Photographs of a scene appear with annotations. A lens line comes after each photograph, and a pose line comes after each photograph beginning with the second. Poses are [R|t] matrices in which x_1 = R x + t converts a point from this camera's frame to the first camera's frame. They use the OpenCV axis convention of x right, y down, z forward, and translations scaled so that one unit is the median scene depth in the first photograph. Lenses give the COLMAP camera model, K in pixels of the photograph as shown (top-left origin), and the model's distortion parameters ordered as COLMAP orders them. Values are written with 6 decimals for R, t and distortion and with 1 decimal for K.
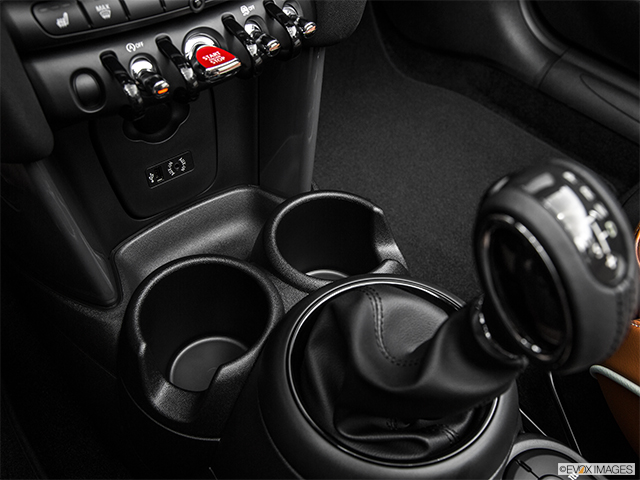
lens RADIAL K [[600.4, 0, 318.3], [0, 600.4, 237.8], [0, 0, 1]] dist [-0.063458, 0.000000]
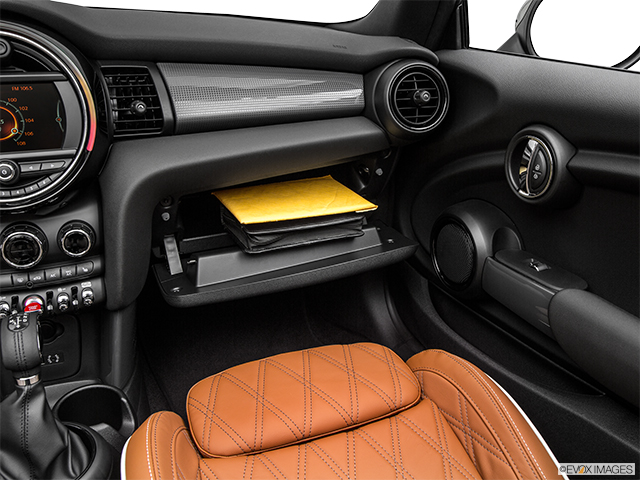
lens RADIAL K [[583.7, 0, 320.6], [0, 583.7, 237.7], [0, 0, 1]] dist [-0.043725, 0.000000]
pose [[0.953783, 0.114582, -0.277793, 1.132552], [-0.216094, 0.903918, -0.369101, 0.030288], [0.208809, 0.412072, 0.886902, -0.669700]]
